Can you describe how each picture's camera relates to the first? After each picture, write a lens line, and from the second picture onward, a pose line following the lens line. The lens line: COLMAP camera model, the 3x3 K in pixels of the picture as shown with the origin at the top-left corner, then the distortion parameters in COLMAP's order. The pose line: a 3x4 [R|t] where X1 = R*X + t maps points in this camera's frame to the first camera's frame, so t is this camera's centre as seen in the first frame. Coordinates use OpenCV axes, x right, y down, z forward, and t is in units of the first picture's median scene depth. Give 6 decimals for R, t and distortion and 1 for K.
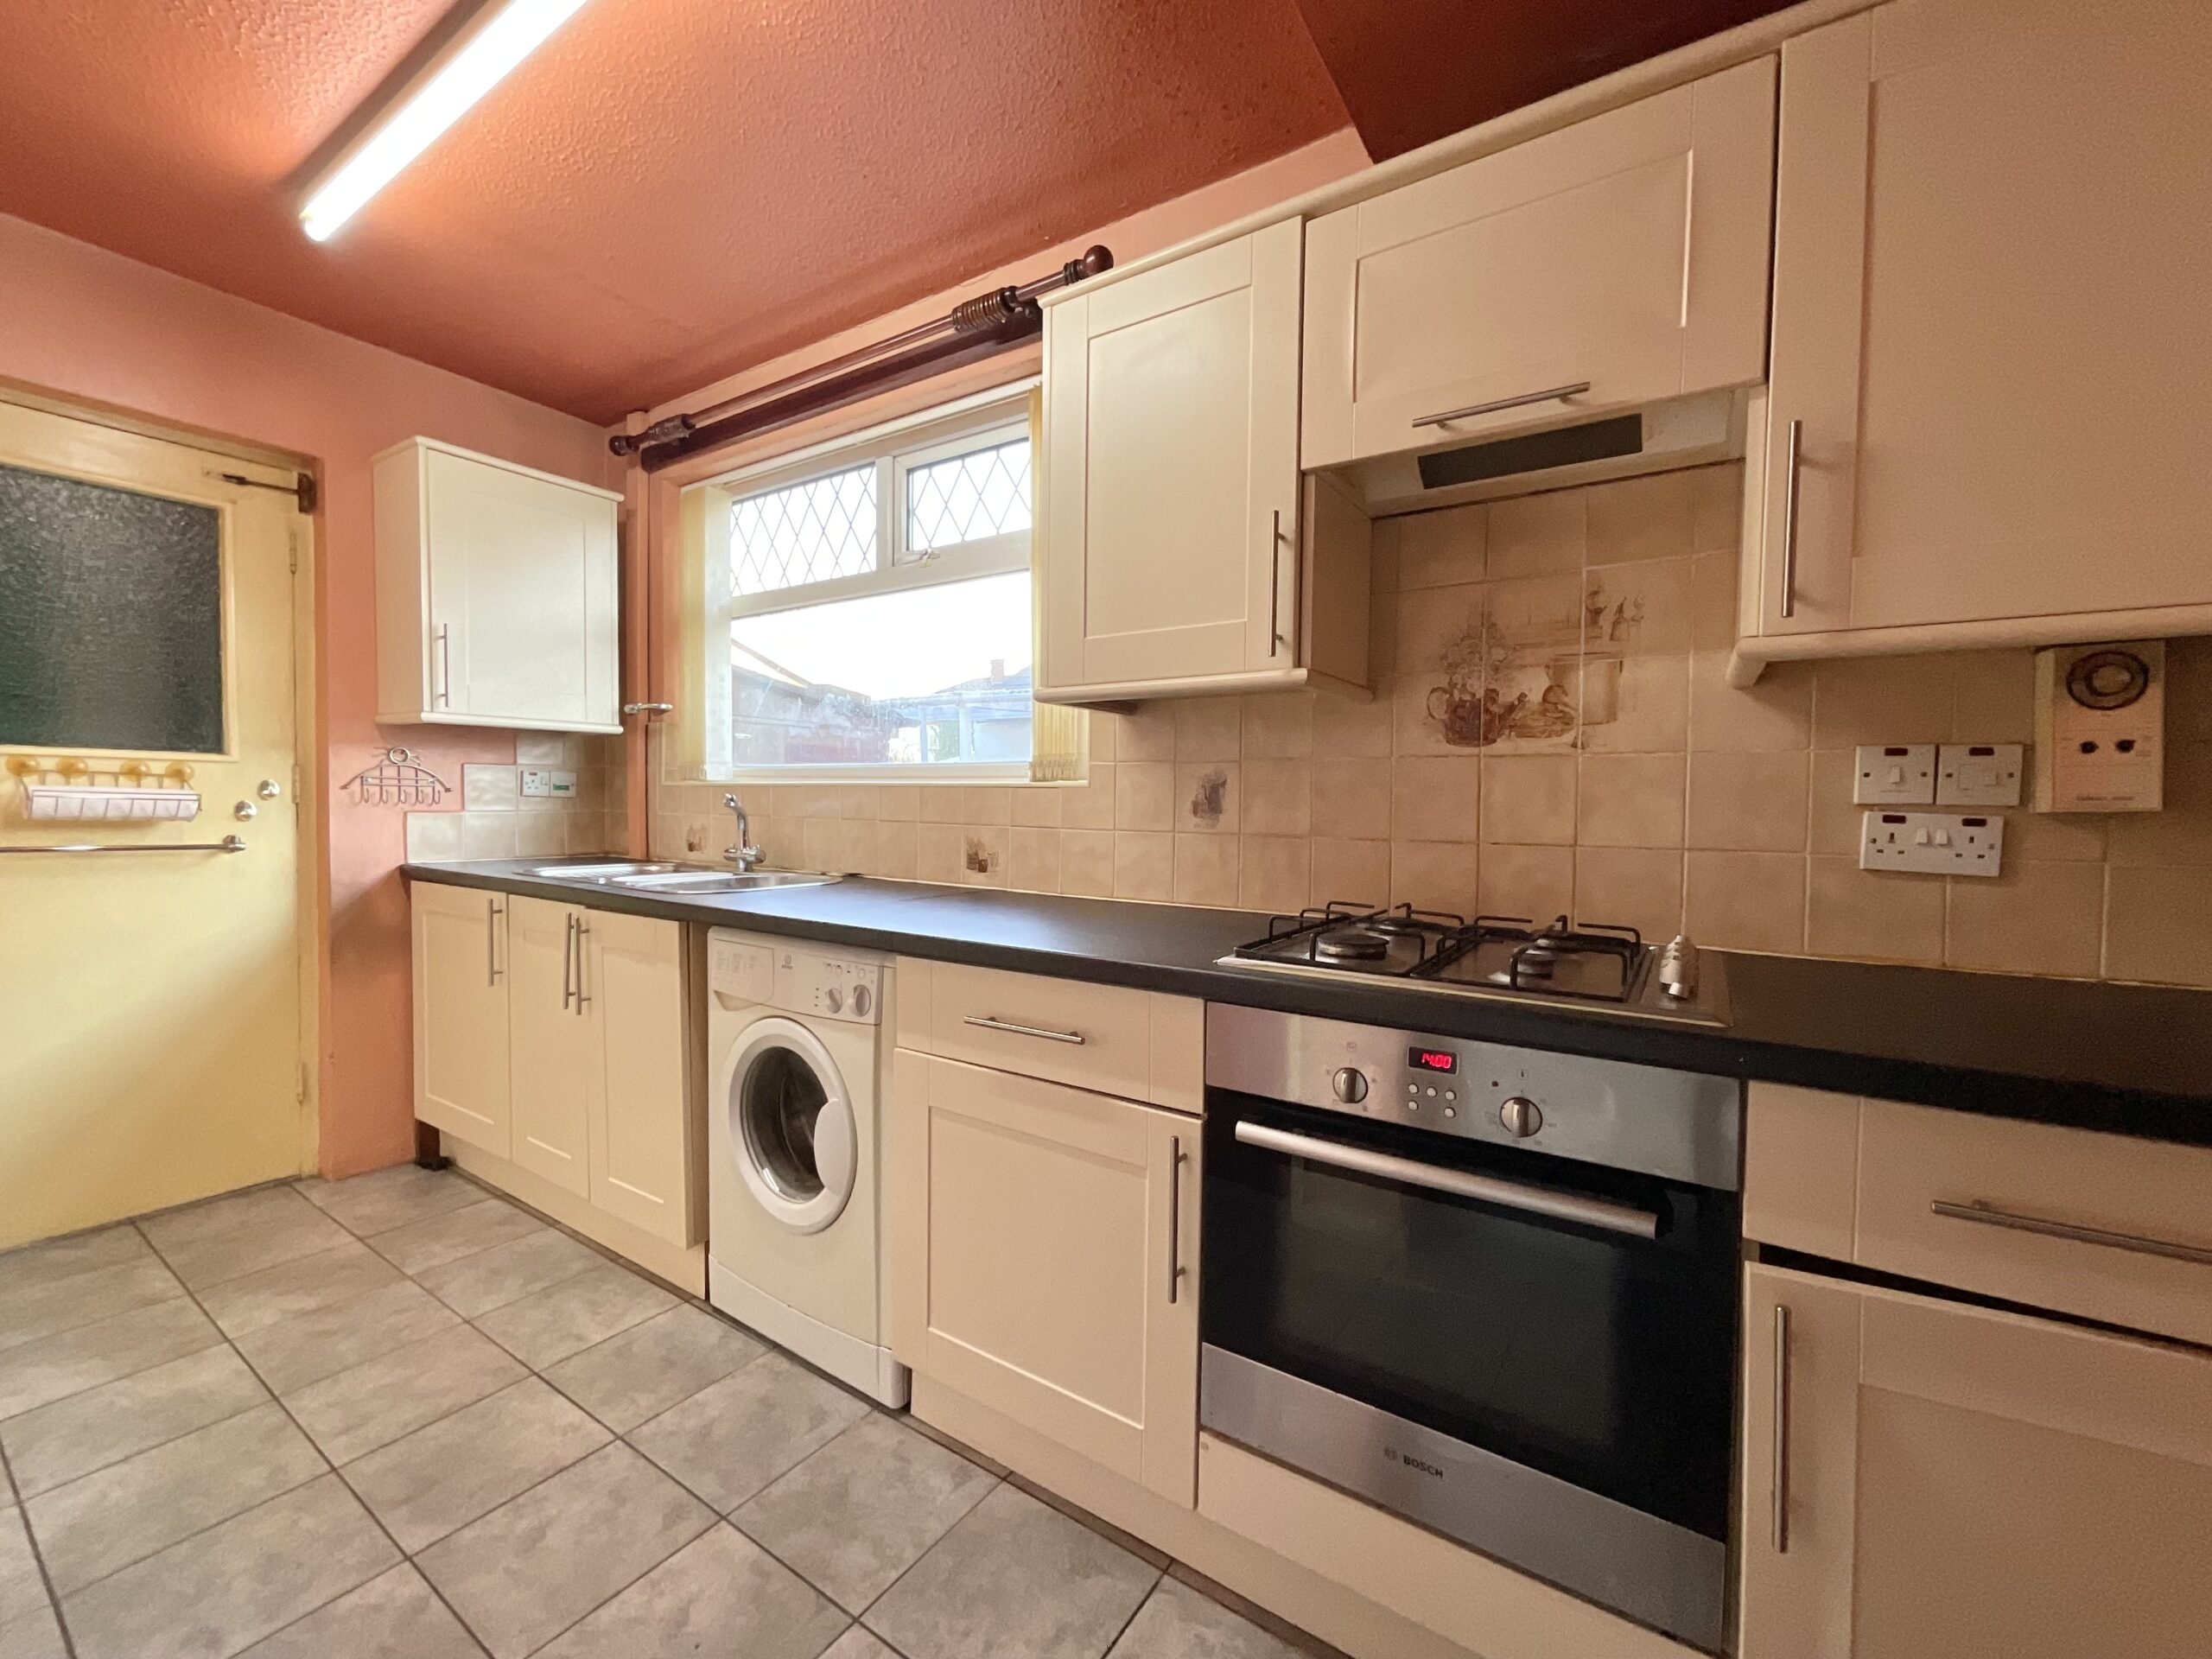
lens RADIAL K [[900.1, 0, 1117.1], [0, 900.1, 831.6], [0, 0, 1]] dist [0.000524, -0.003597]
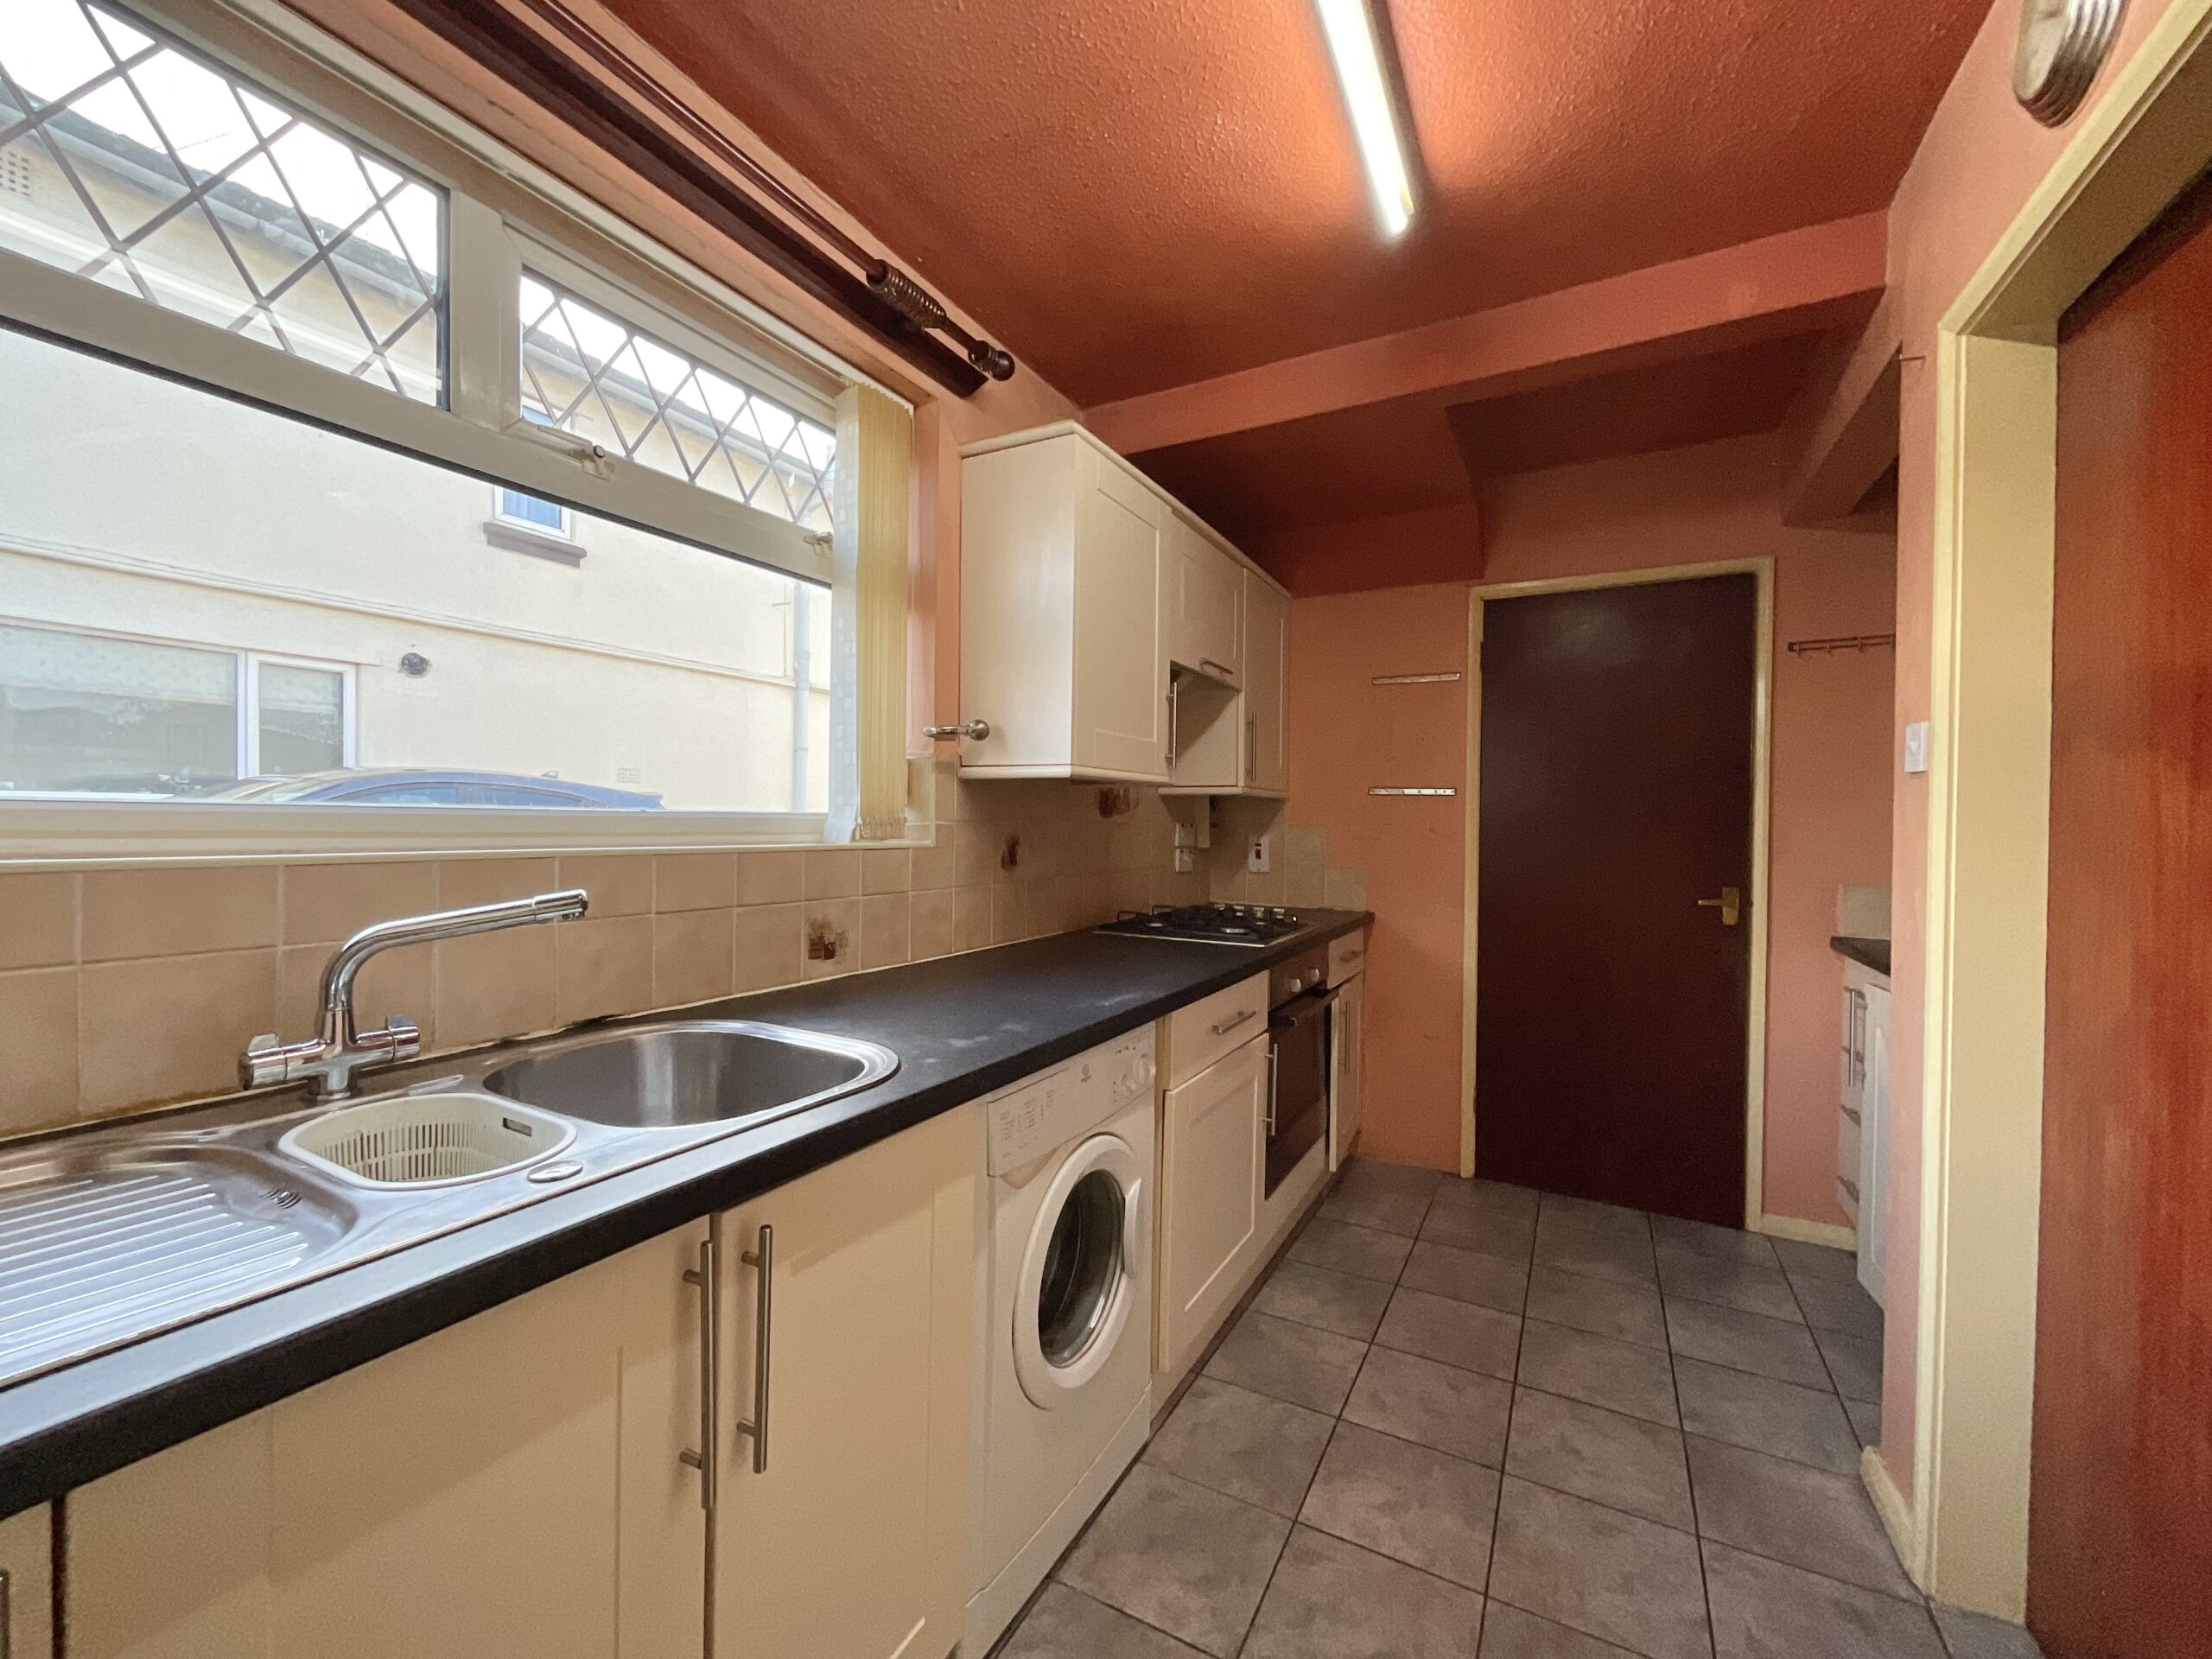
lens RADIAL K [[900.1, 0, 1106.9], [0, 900.1, 828.1], [0, 0, 1]] dist [0.000524, -0.003597]
pose [[-0.097640, -0.021844, 0.994982, -1.110811], [0.019633, 0.999522, 0.023870, -0.096719], [-0.995028, 0.021866, -0.097165, 0.972321]]
